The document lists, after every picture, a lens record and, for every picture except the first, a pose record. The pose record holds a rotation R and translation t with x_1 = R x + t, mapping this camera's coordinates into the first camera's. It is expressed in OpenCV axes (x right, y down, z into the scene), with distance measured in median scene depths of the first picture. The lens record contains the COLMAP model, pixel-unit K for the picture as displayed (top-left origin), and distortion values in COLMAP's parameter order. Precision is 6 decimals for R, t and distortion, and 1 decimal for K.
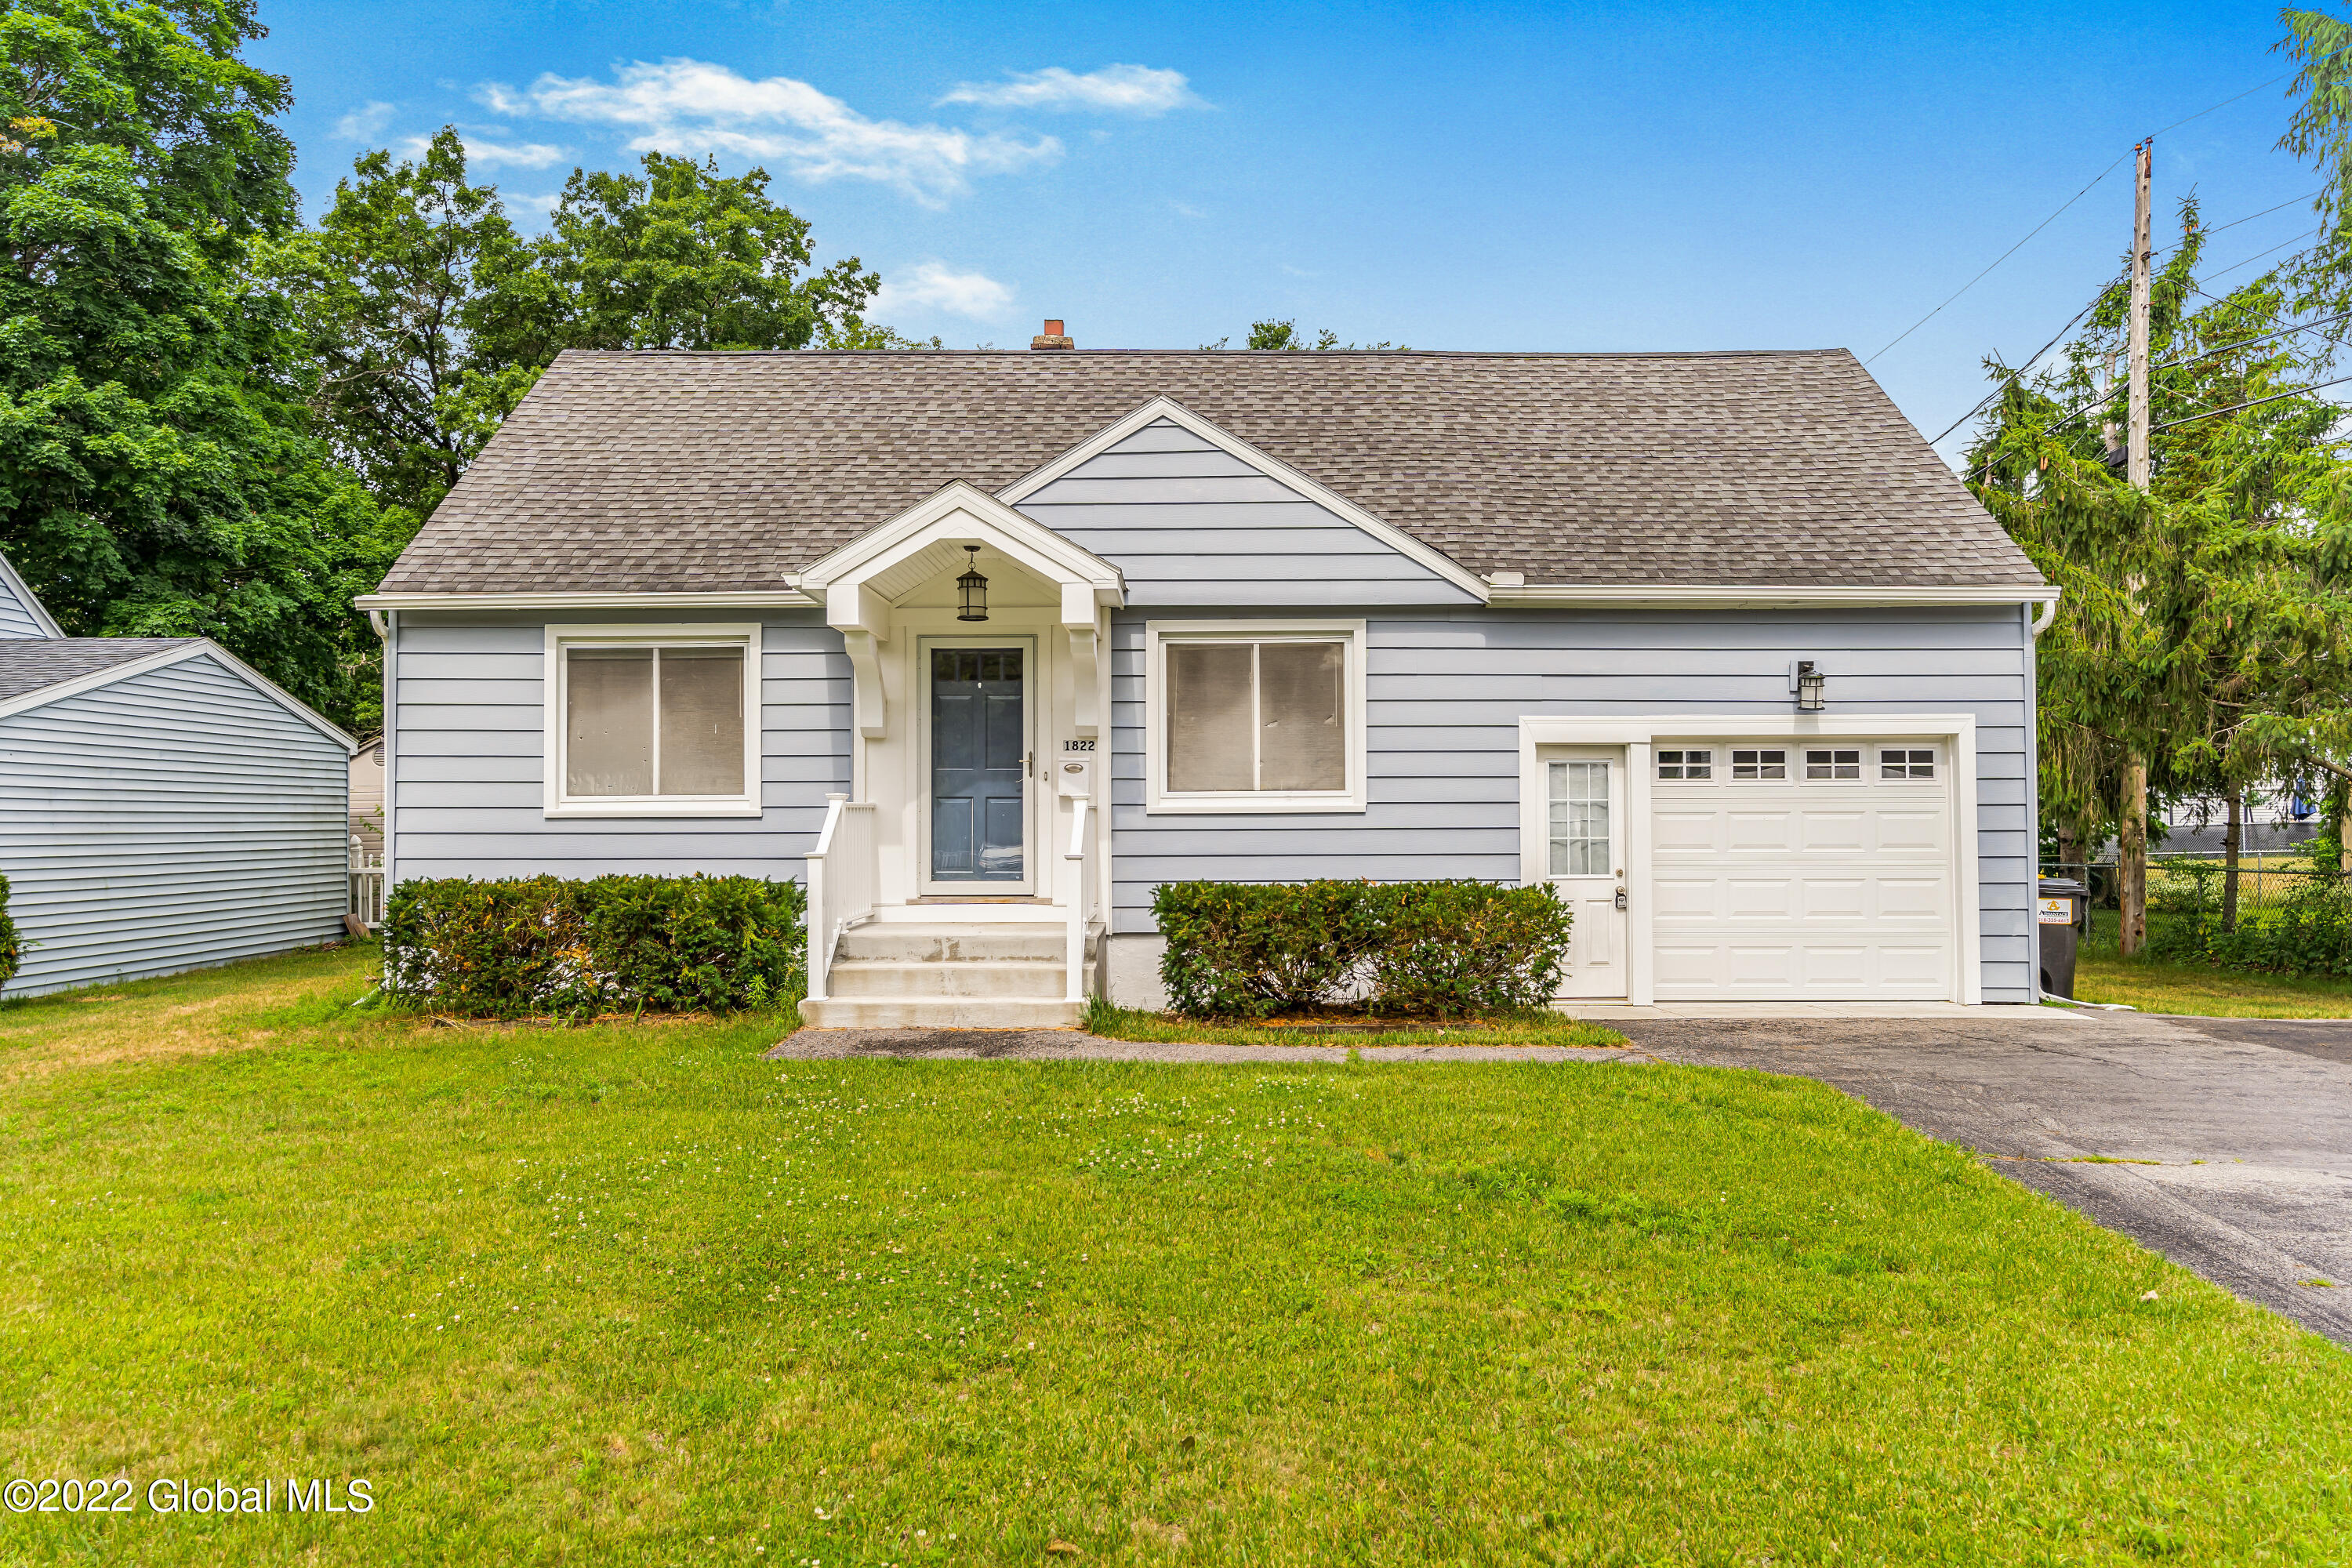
lens RADIAL K [[1680.6, 0, 1155.5], [0, 1680.6, 751.9], [0, 0, 1]] dist [-0.003474, -0.000215]
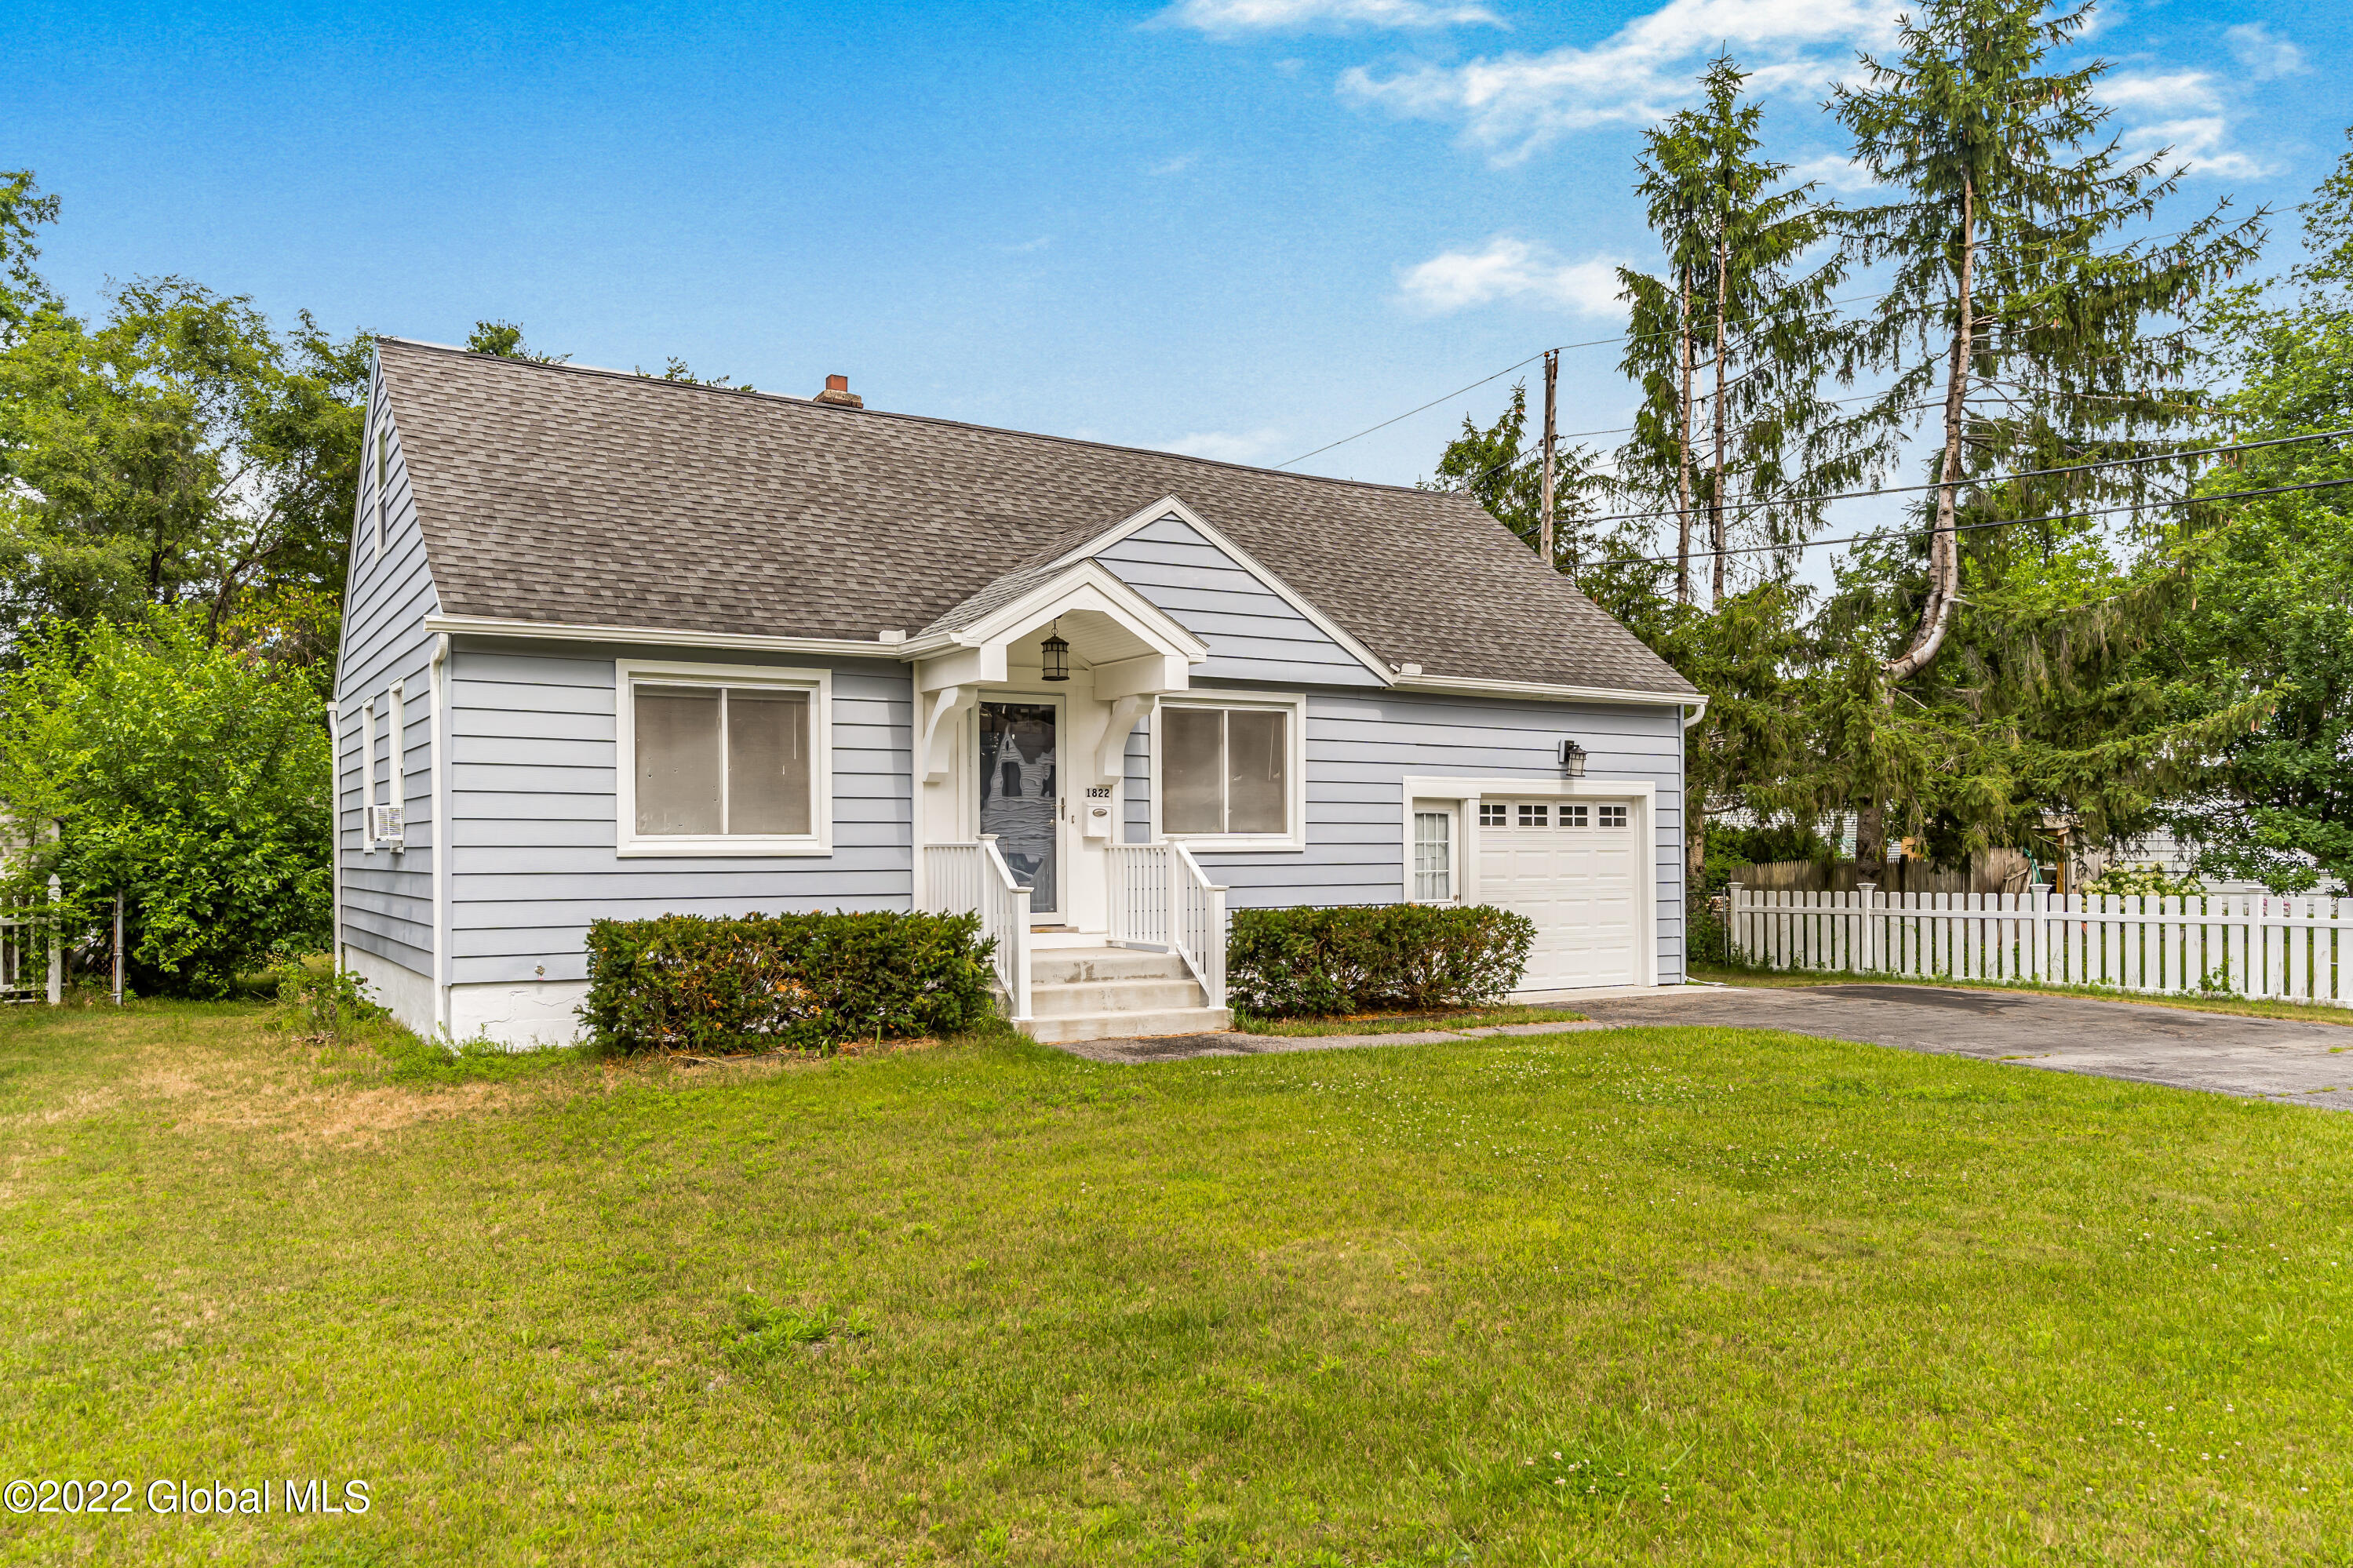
lens RADIAL K [[1707.7, 0, 1167.1], [0, 1707.7, 838.2], [0, 0, 1]] dist [0.007800, 0.001025]
pose [[0.849467, 0.003267, 0.527631, -0.617224], [-0.017354, 0.999613, 0.021750, 0.000891], [-0.527356, -0.027633, 0.849195, -0.009013]]
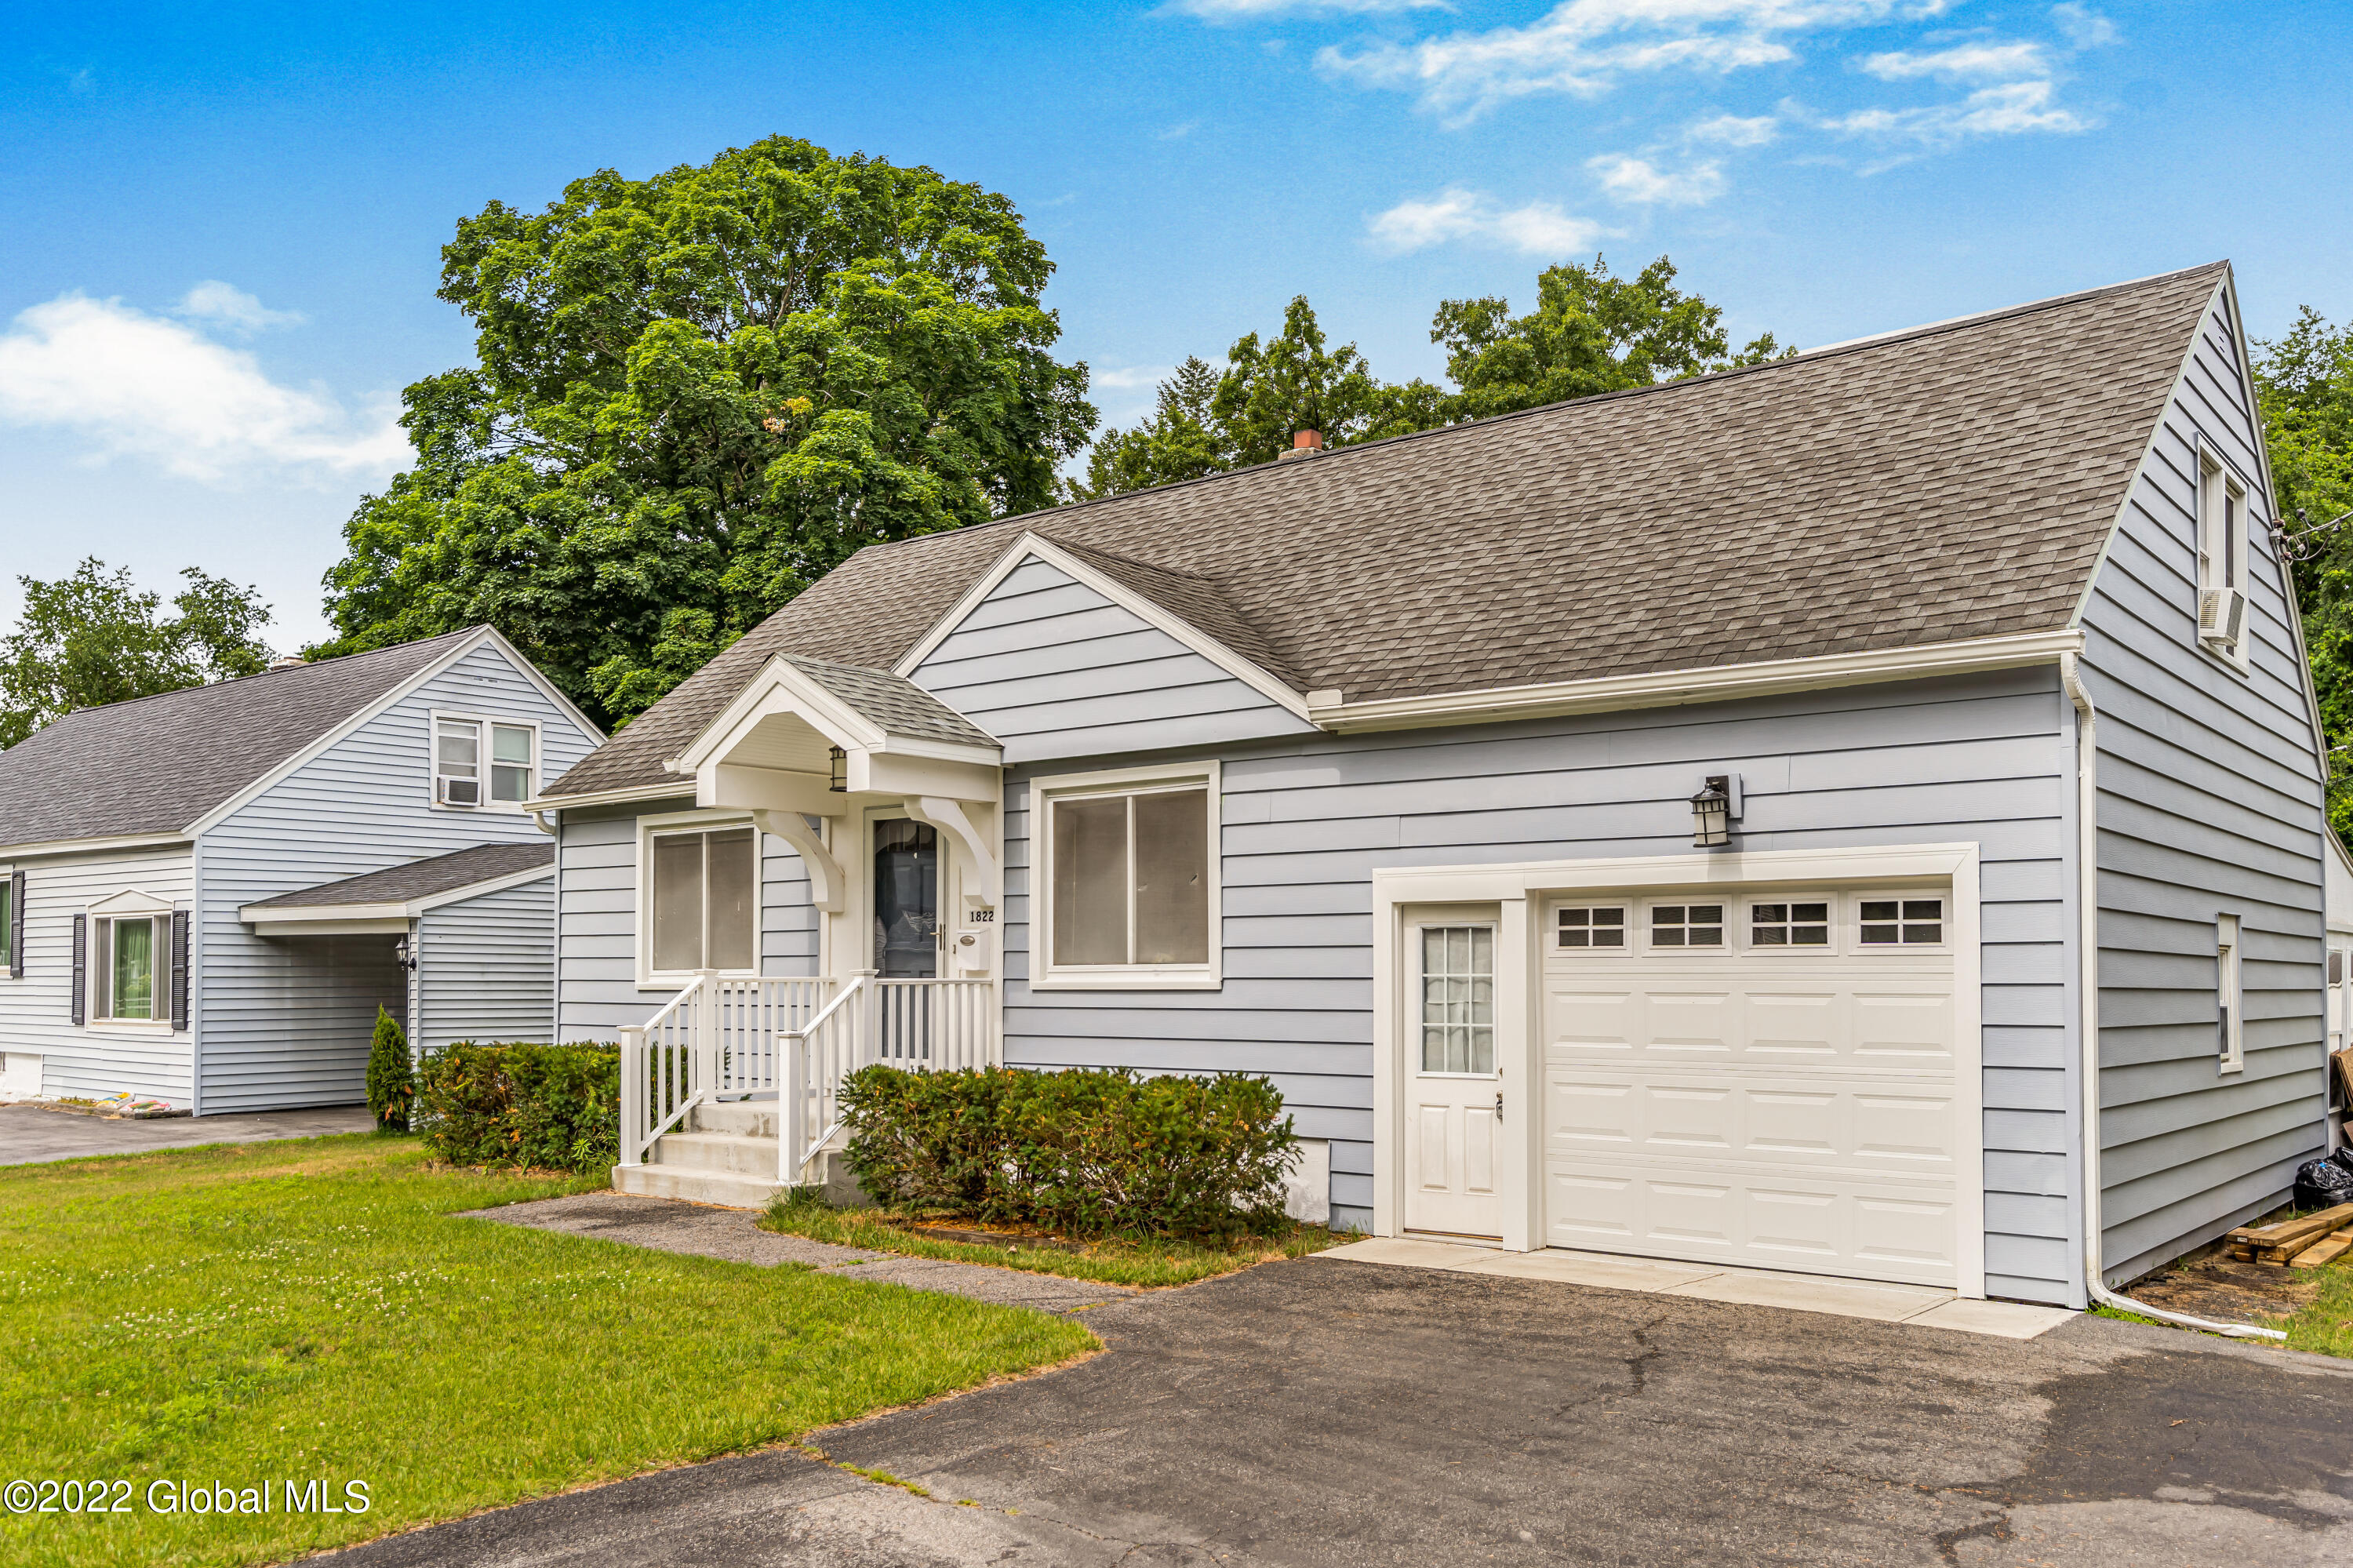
lens RADIAL K [[1855.5, 0, 1175.3], [0, 1855.5, 923.7], [0, 0, 1]] dist [0.007161, 0.005116]
pose [[0.785814, -0.016043, -0.618255, 0.677168], [0.020482, 0.999790, 0.000089, 0.002305], [0.618124, -0.012733, 0.785978, 0.256731]]
